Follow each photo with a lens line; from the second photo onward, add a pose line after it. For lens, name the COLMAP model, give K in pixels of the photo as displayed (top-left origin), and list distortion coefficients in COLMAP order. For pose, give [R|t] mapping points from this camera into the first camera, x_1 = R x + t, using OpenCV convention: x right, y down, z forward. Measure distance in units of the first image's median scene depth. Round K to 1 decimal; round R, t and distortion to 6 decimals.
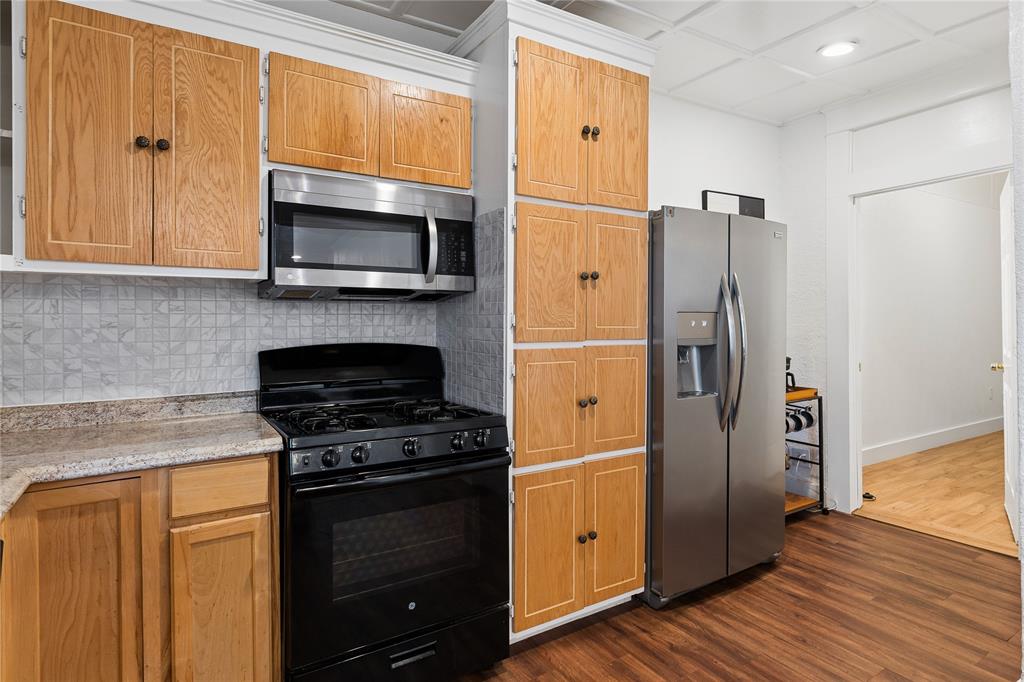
lens RADIAL K [[547.8, 0, 513.4], [0, 547.8, 321.0], [0, 0, 1]] dist [0.000258, -0.000767]
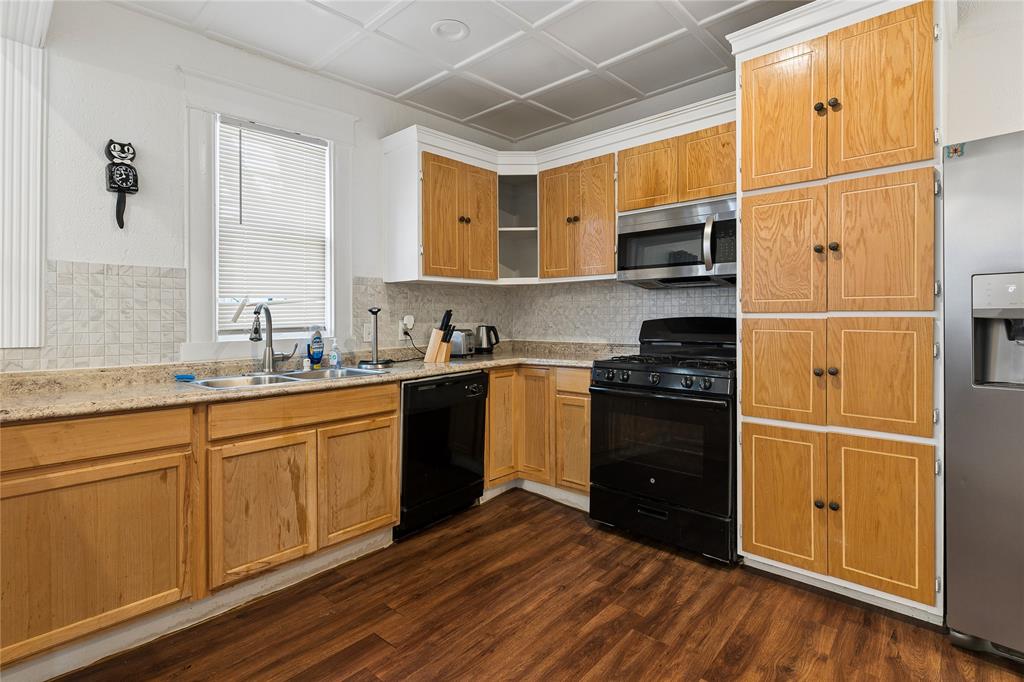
lens RADIAL K [[500.6, 0, 512.3], [0, 500.6, 319.7], [0, 0, 1]] dist [-0.000221, -0.000422]
pose [[0.268286, -0.000964, -0.963339, 0.927401], [-0.001631, 0.999998, -0.001455, 0.056433], [0.963338, 0.001961, 0.268284, 0.200664]]
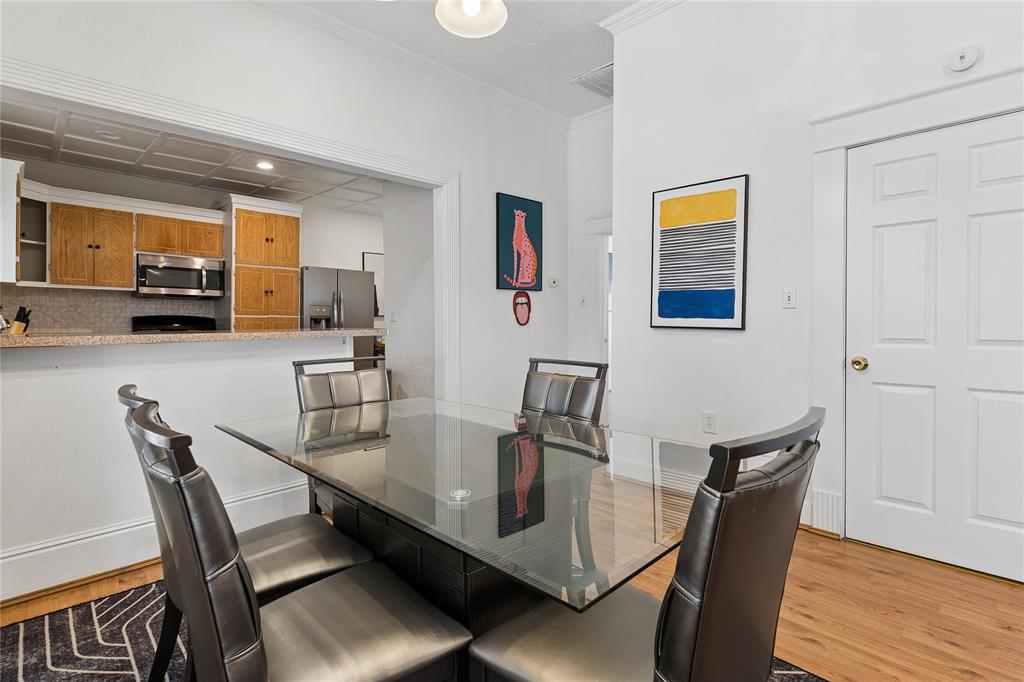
lens RADIAL K [[493.6, 0, 510.1], [0, 493.6, 328.3], [0, 0, 1]] dist [0.000199, -0.000097]
pose [[0.972560, 0.006612, 0.232559, 0.790371], [-0.008645, 0.999933, 0.007728, 0.077922], [-0.232492, -0.009526, 0.972552, -1.821600]]
